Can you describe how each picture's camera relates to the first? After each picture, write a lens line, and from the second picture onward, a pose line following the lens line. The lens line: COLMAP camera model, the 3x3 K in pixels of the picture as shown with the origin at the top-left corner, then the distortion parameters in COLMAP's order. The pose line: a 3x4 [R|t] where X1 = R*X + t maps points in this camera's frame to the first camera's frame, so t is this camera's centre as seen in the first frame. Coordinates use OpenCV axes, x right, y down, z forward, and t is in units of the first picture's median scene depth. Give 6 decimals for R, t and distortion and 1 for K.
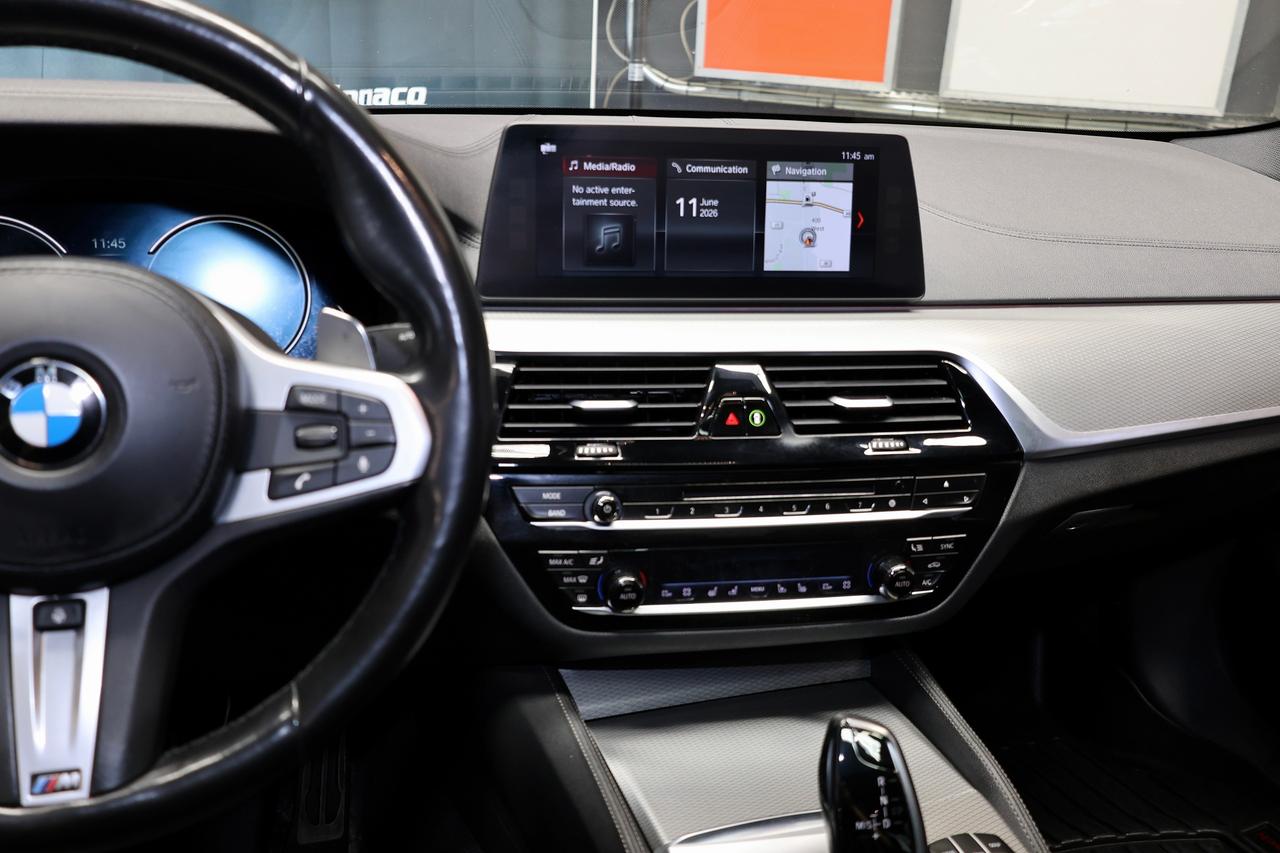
lens RADIAL K [[1228.5, 0, 661.3], [0, 1228.5, 421.9], [0, 0, 1]] dist [0.006492, 0.000897]
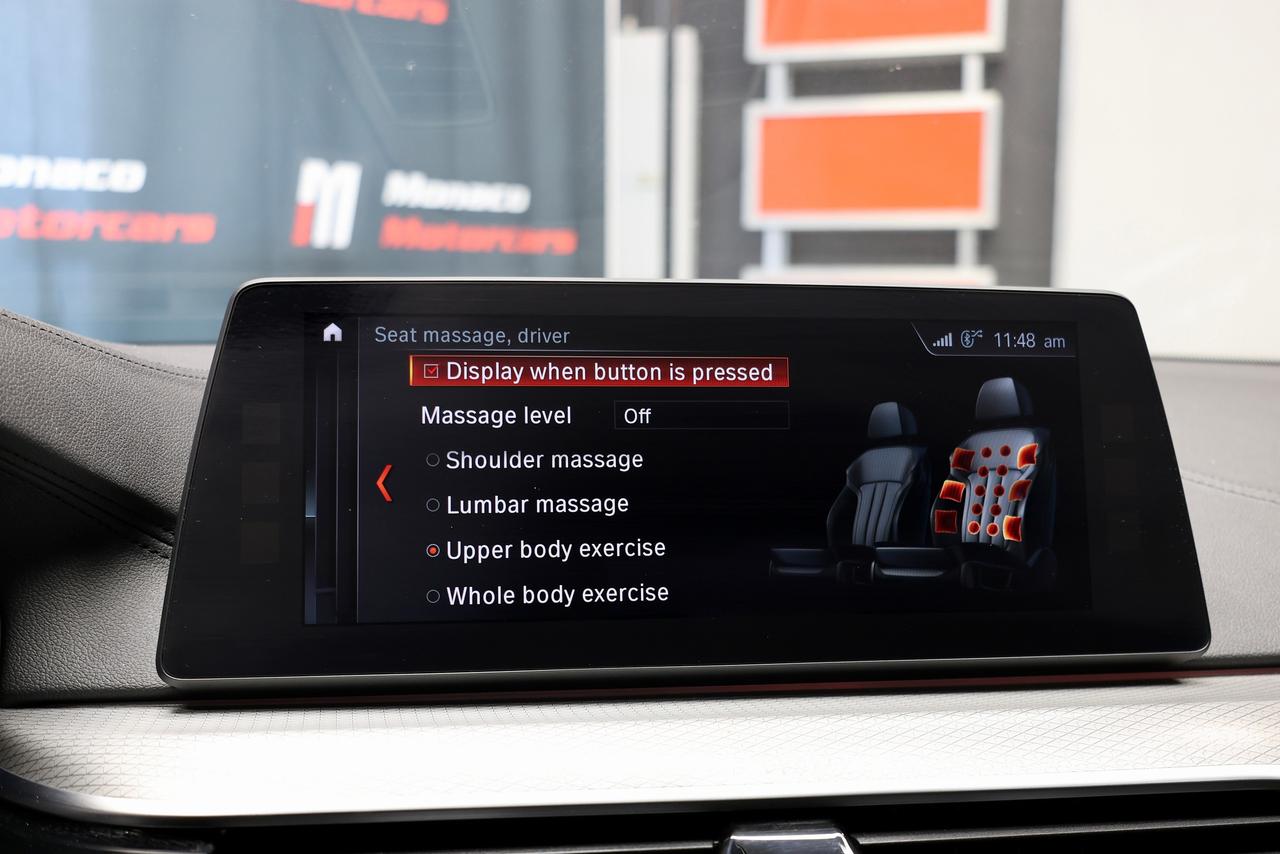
lens RADIAL K [[1358.2, 0, 640.0], [0, 1358.2, 427.0], [0, 0, 1]] dist [0.014766, 0.033355]
pose [[0.997357, -0.039163, -0.061205, 0.047994], [0.021181, 0.962436, -0.270683, -0.055141], [0.069507, 0.268671, 0.960721, 0.545764]]
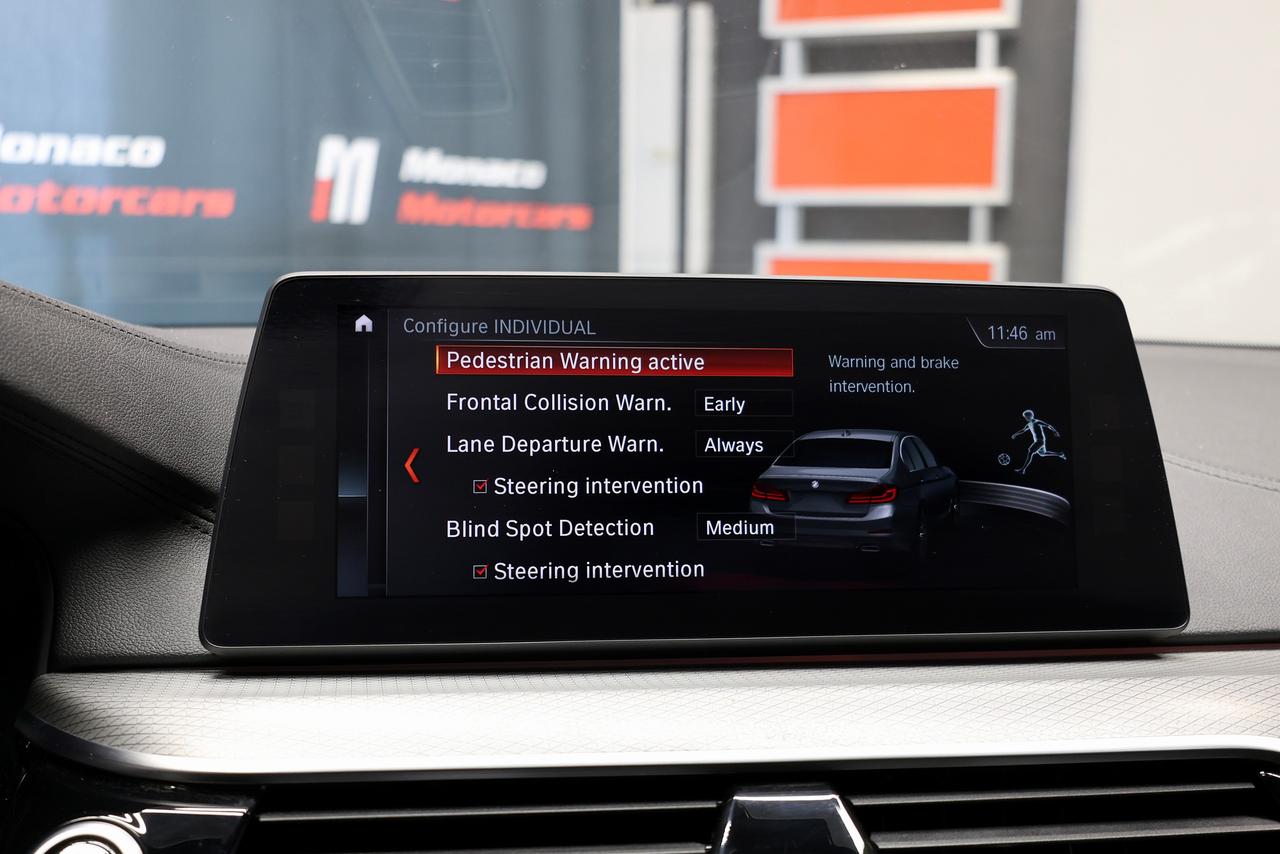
lens RADIAL K [[1358.2, 0, 640.0], [0, 1358.2, 427.0], [0, 0, 1]] dist [0.014766, 0.033355]
pose [[0.996932, -0.031597, -0.071616, 0.050694], [0.012666, 0.967969, -0.250749, -0.052421], [0.077245, 0.249072, 0.965399, 0.514193]]
